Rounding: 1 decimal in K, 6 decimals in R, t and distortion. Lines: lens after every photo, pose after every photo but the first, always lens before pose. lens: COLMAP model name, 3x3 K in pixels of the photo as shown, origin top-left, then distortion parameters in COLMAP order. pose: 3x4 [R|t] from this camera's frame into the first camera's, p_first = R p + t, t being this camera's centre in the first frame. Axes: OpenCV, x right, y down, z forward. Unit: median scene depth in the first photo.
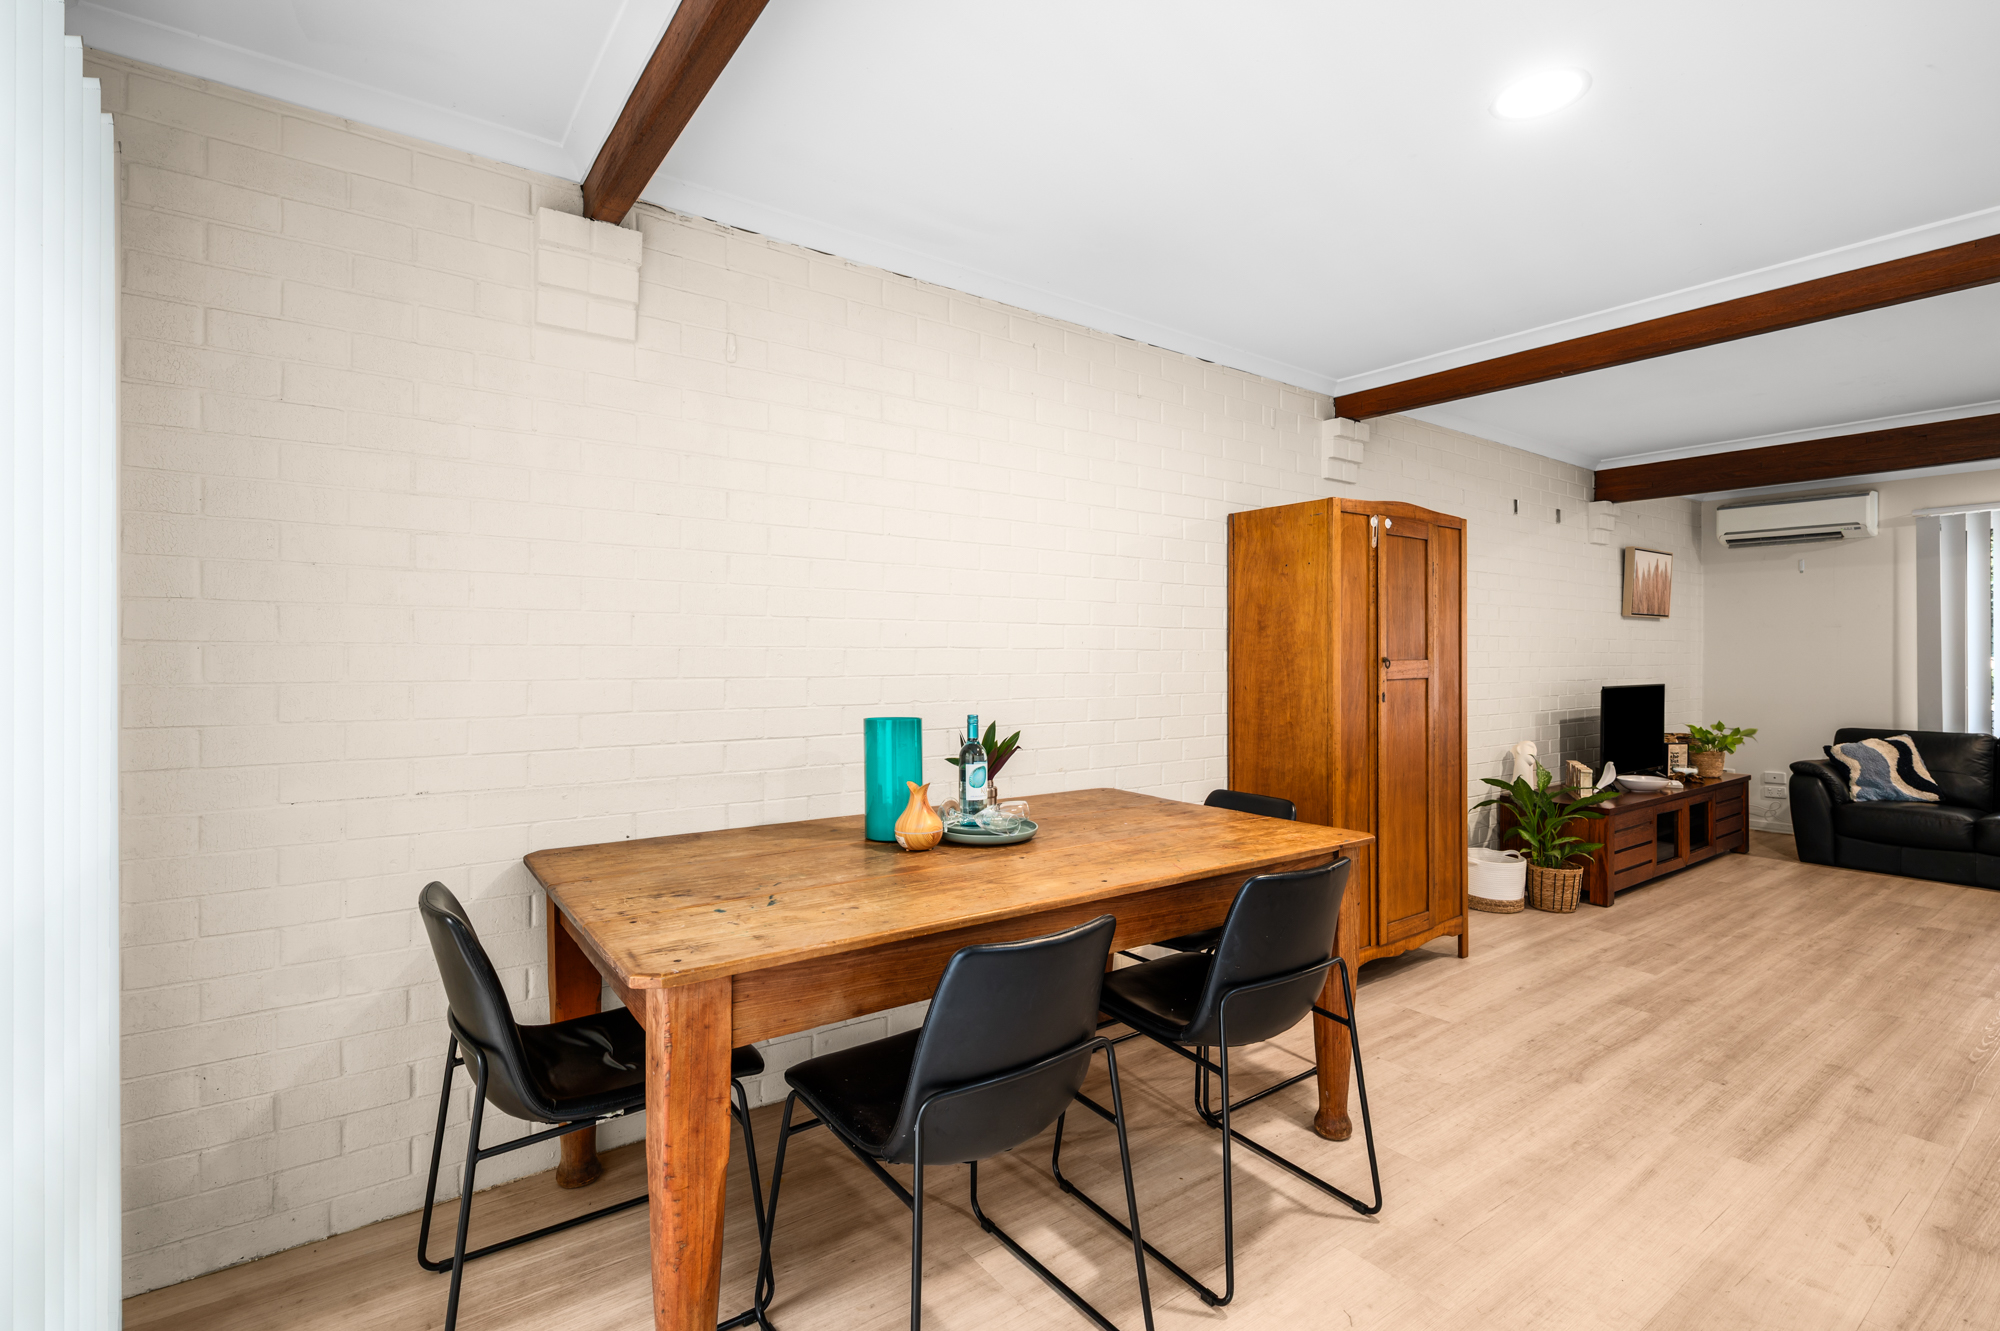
lens RADIAL K [[906.2, 0, 997.0], [0, 906.2, 653.3], [0, 0, 1]] dist [-0.002334, 0.001093]
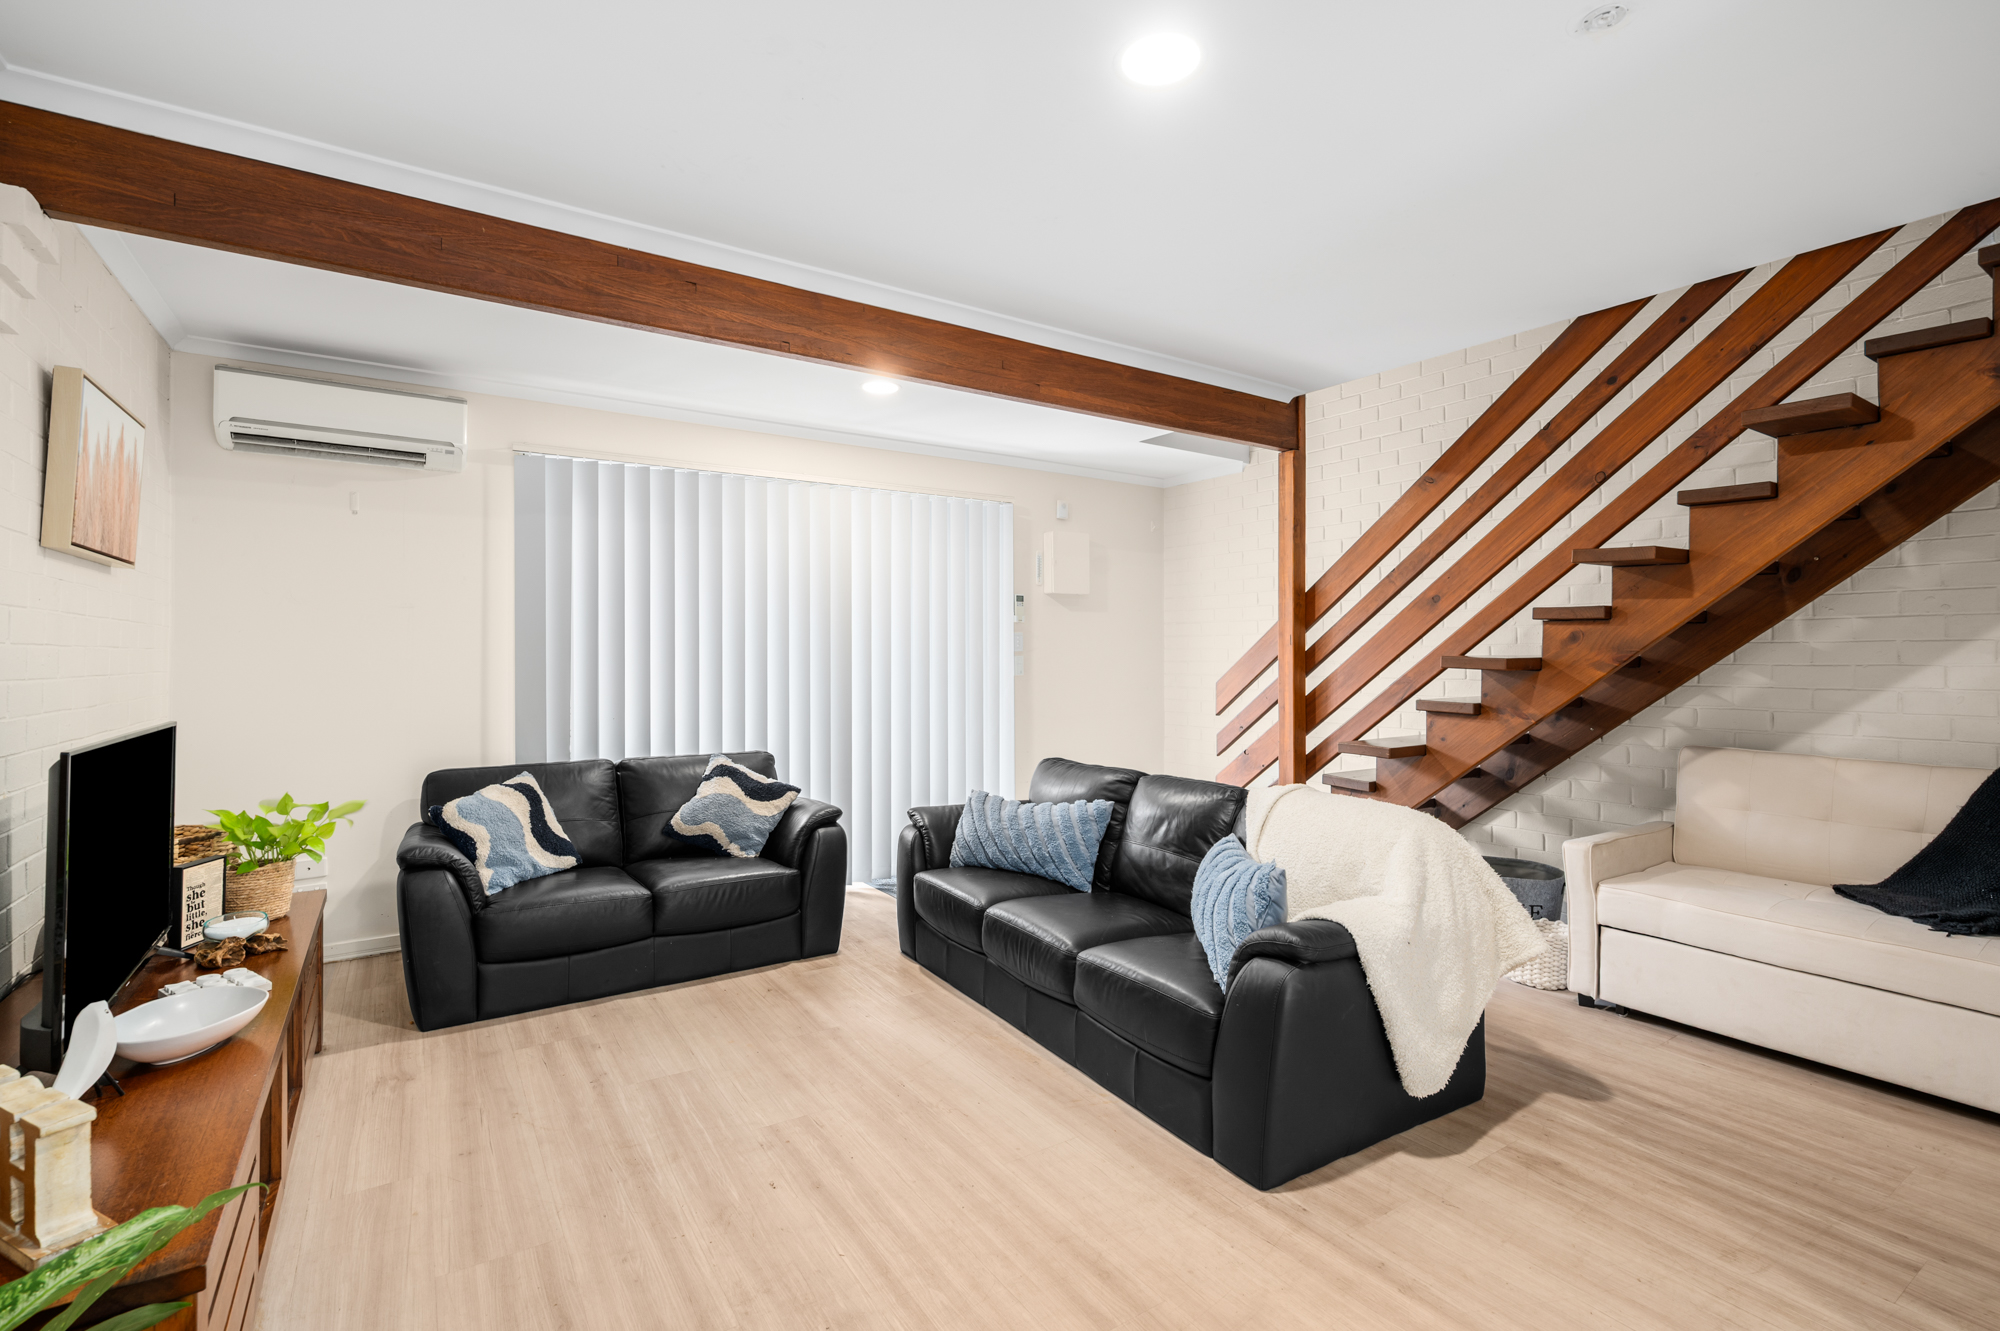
lens RADIAL K [[906.2, 0, 1003.1], [0, 906.2, 647.8], [0, 0, 1]] dist [-0.002334, 0.001093]
pose [[0.037313, 0.008608, 0.999267, 0.354686], [0.000331, 0.999963, -0.008627, 0.004520], [-0.999304, 0.000653, 0.037308, 0.628596]]
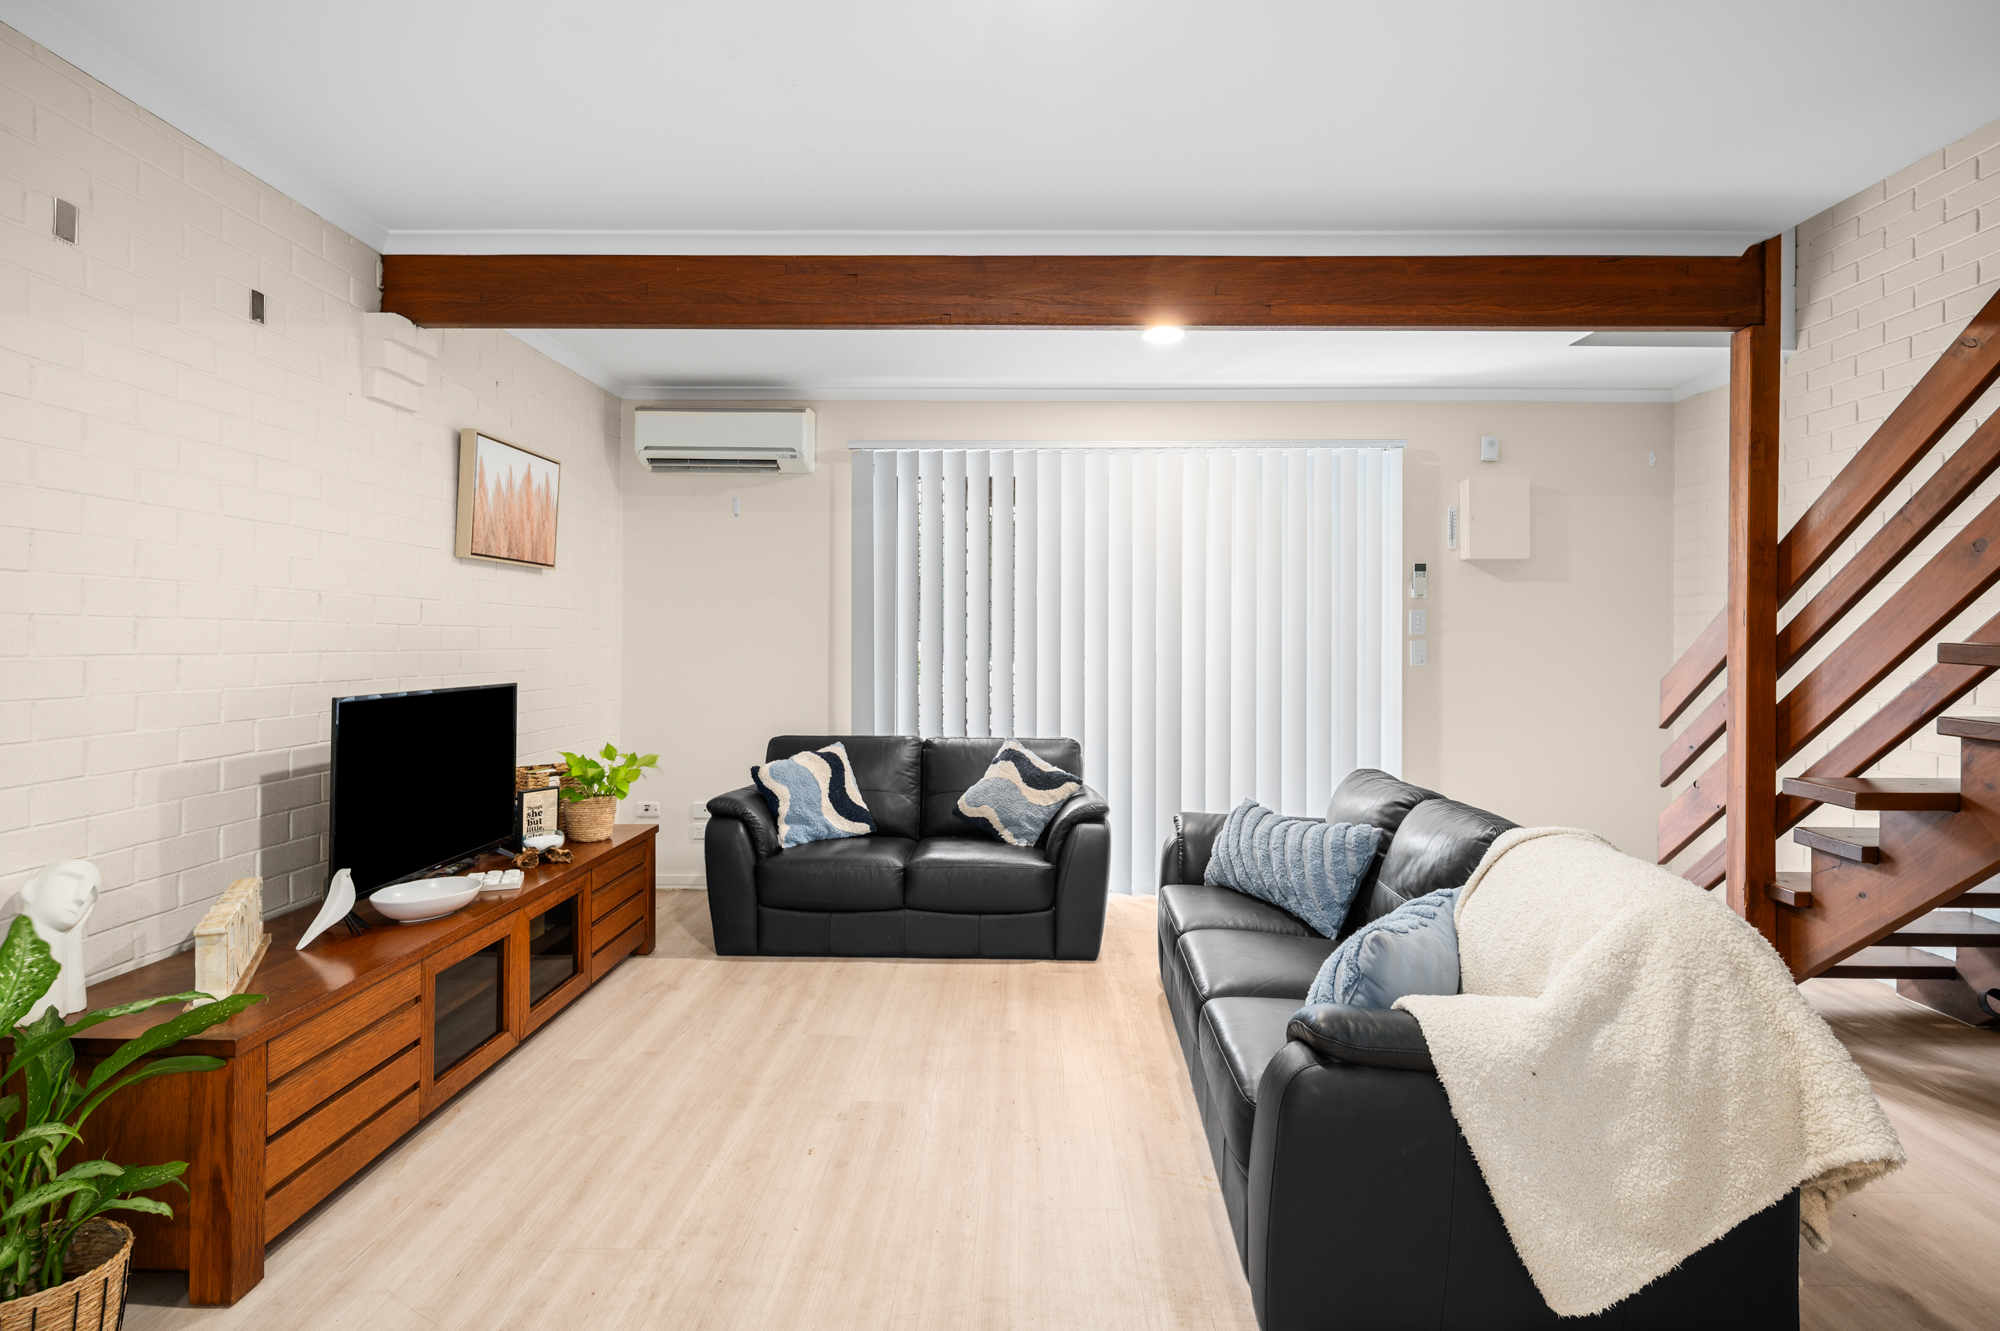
lens RADIAL K [[1013.3, 0, 1003.5], [0, 1013.3, 640.0], [0, 0, 1]] dist [0.000004, 0.000201]
pose [[0.597908, 0.002653, 0.801561, 0.432927], [-0.006078, 0.999981, 0.001223, 0.005512], [-0.801542, -0.005603, 0.597912, 0.410031]]
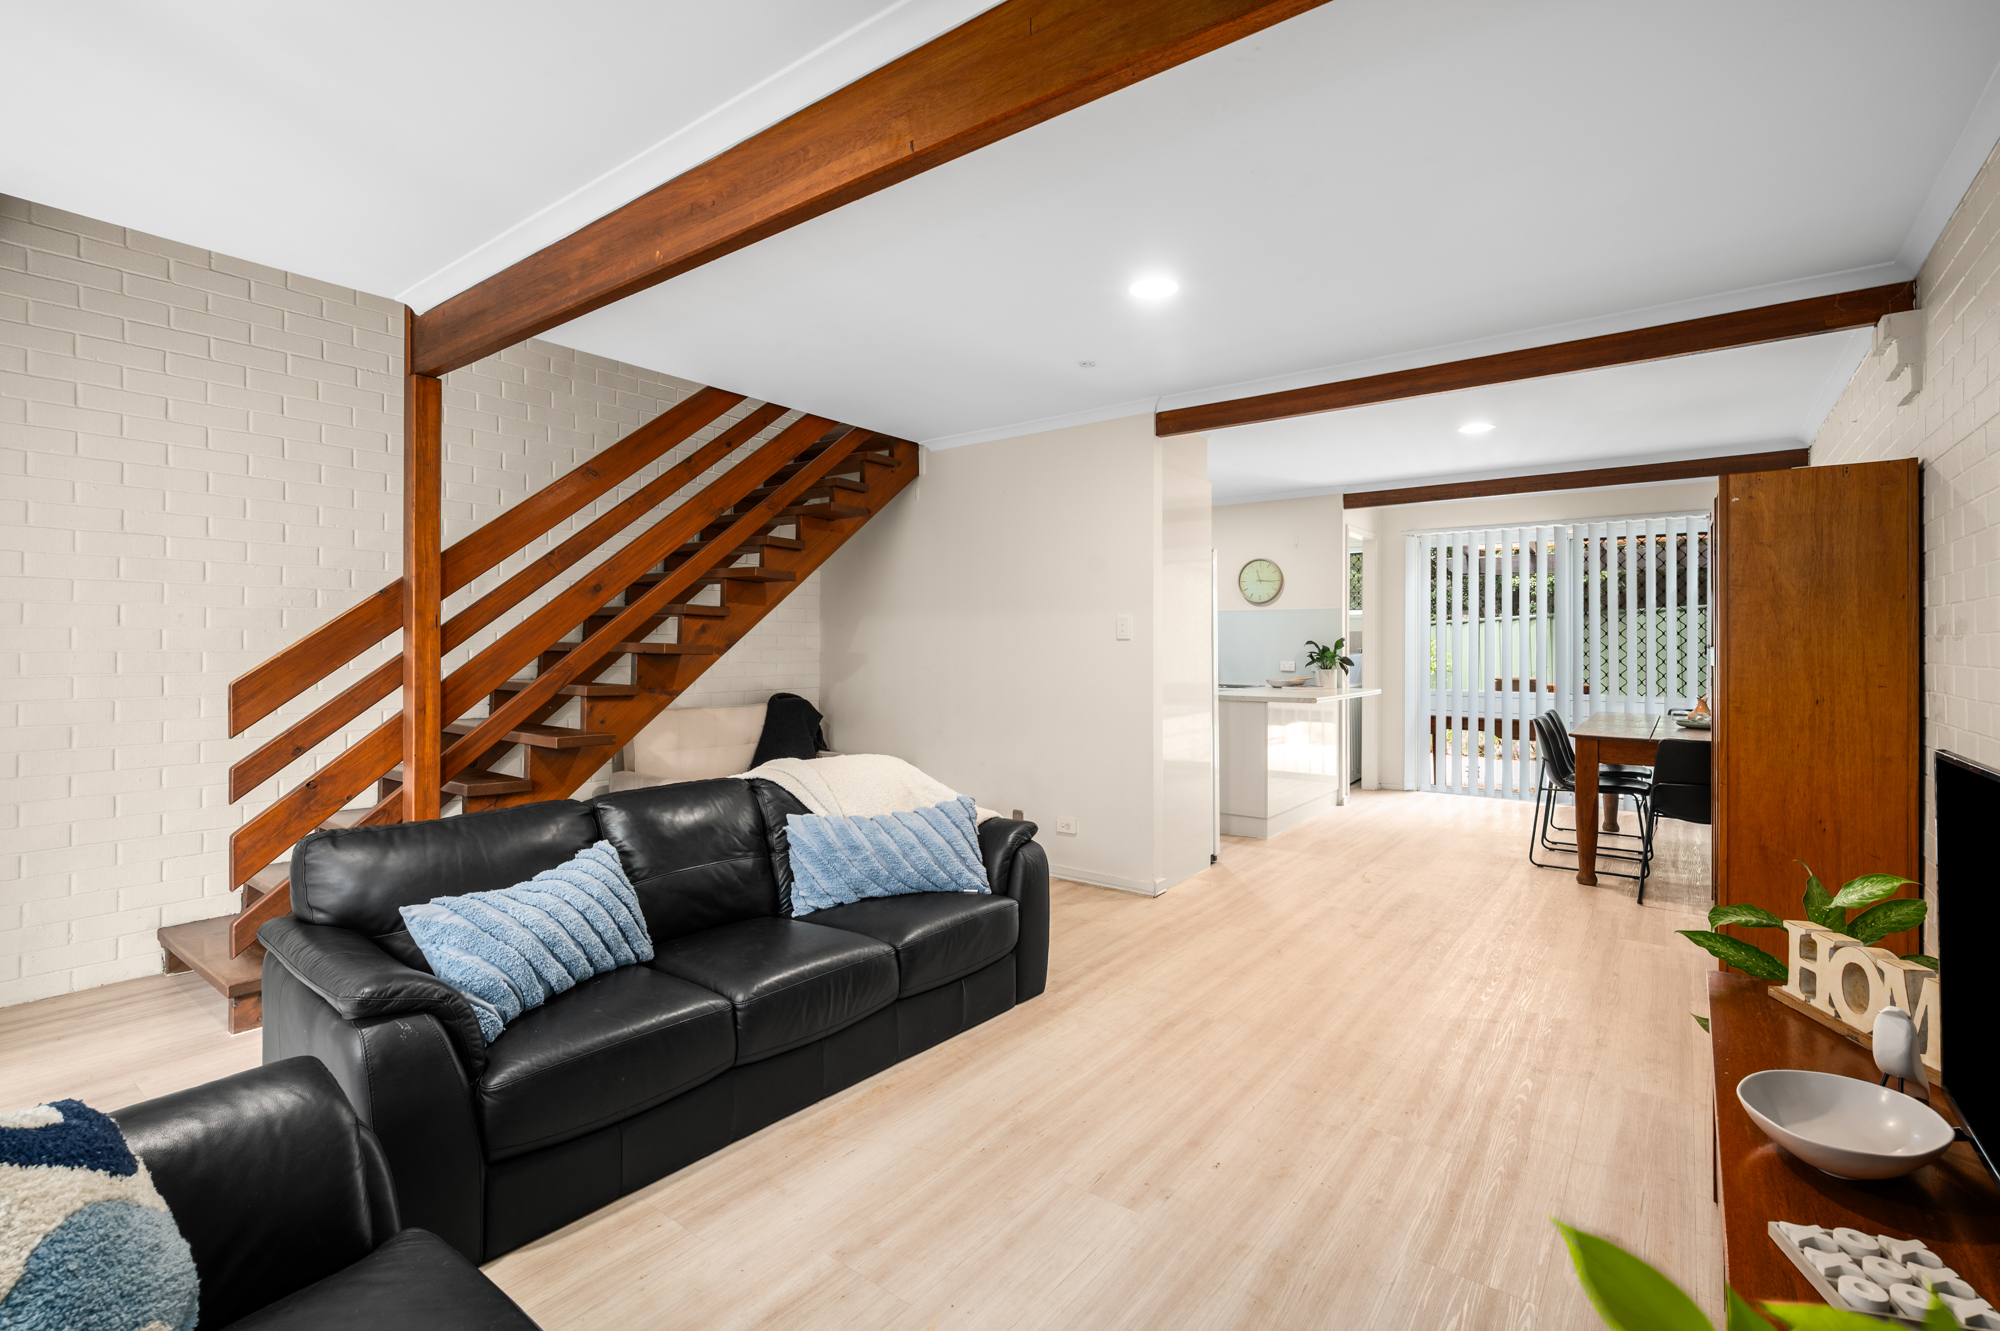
lens RADIAL K [[906.2, 0, 994.9], [0, 906.2, 638.5], [0, 0, 1]] dist [-0.002334, 0.001093]
pose [[-0.957043, -0.003127, -0.289930, 0.942802], [-0.001620, 0.999984, -0.005437, 0.004896], [0.289942, -0.004734, -0.957033, 1.087466]]
